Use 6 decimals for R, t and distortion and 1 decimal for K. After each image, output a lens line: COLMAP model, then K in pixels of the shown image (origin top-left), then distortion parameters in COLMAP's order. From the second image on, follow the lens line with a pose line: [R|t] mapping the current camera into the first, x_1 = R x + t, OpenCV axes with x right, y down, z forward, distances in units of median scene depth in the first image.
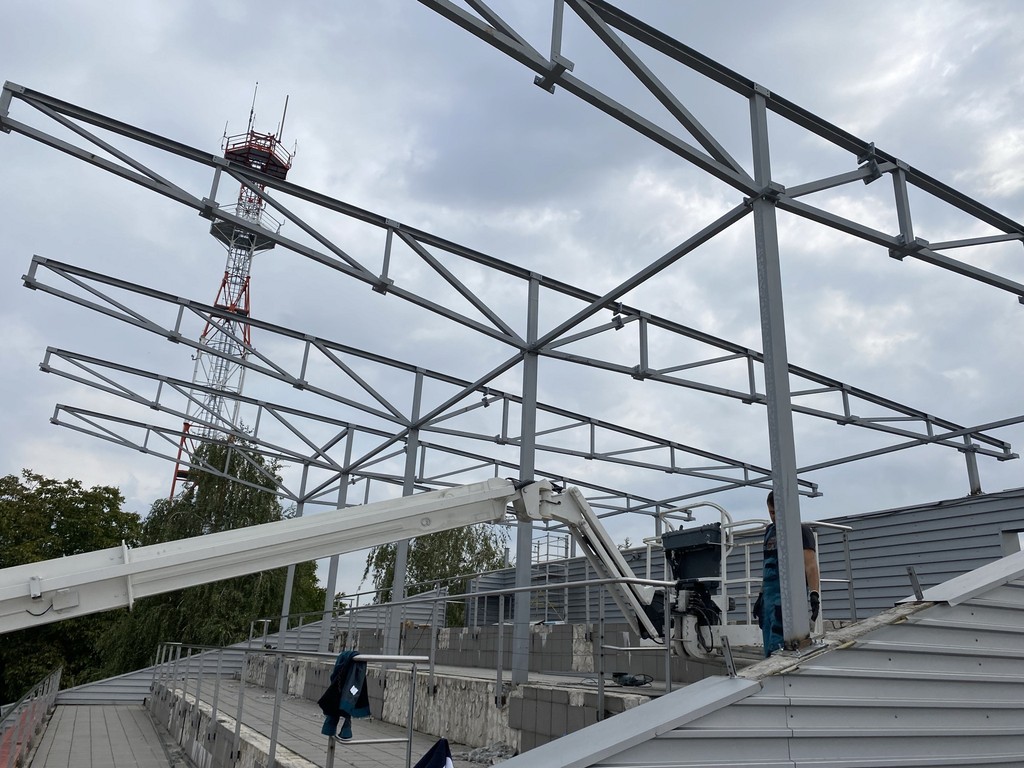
lens RADIAL K [[788.5, 0, 512.0], [0, 788.5, 384.0], [0, 0, 1]] dist [-0.006797, -0.003136]
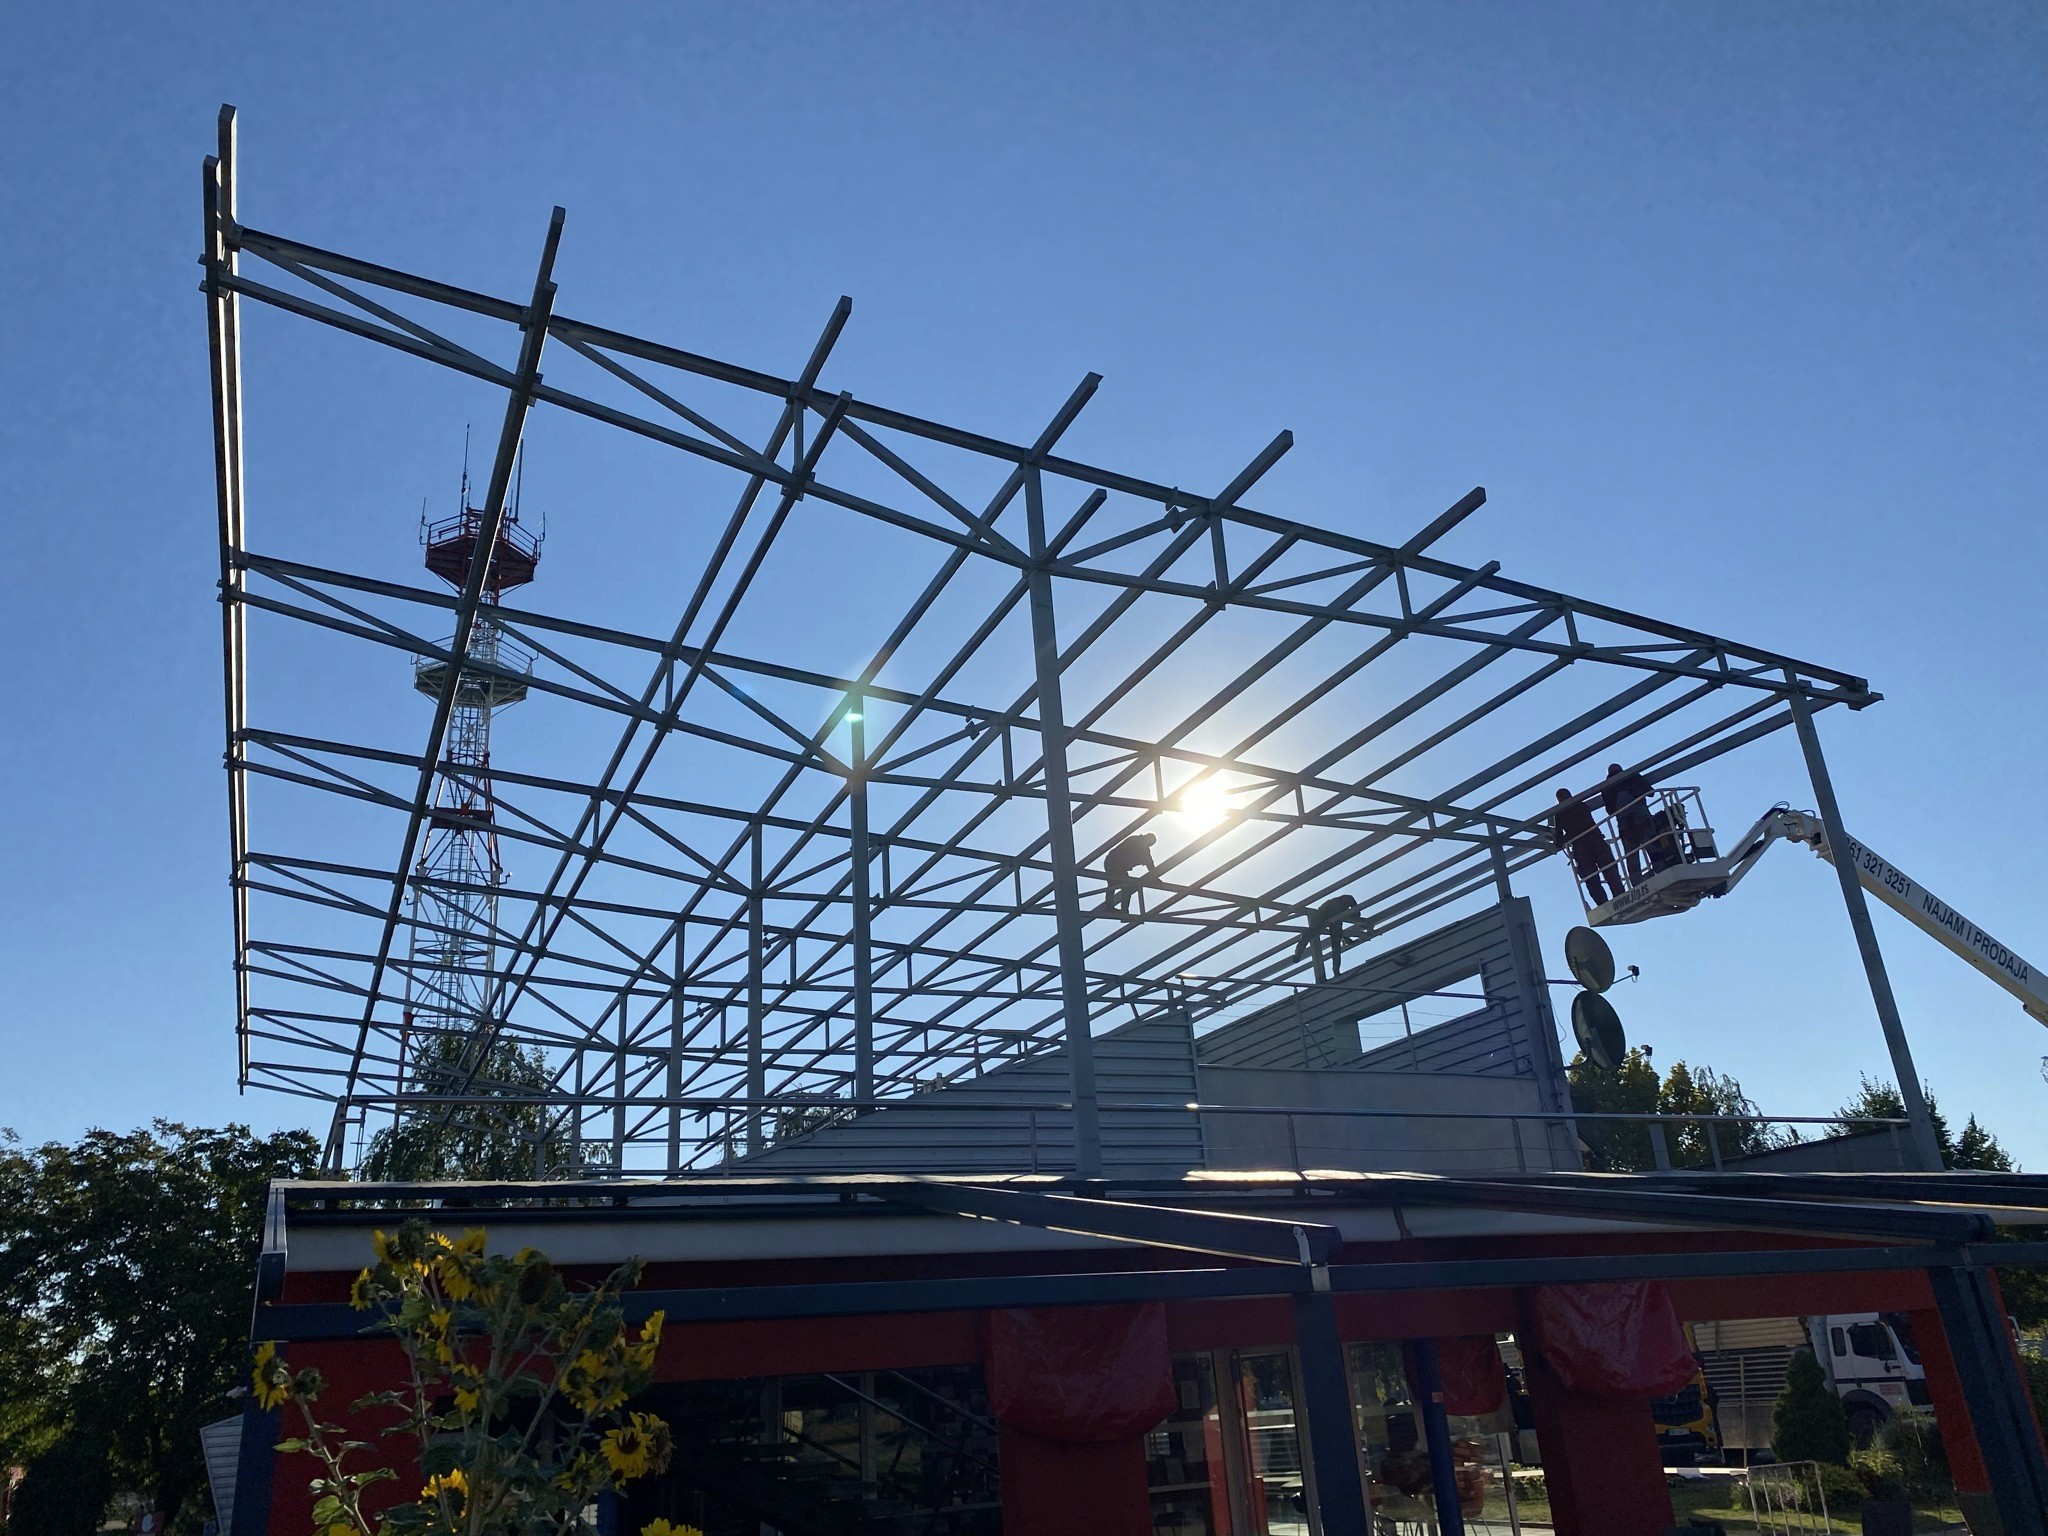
lens RADIAL K [[1577.0, 0, 1024.0], [0, 1577.0, 768.0], [0, 0, 1]] dist [-0.006797, -0.003136]
pose [[0.992535, -0.121755, -0.007112, 0.082283], [0.121164, 0.991017, -0.056615, -0.009639], [0.013941, 0.055331, 0.998371, -0.198605]]
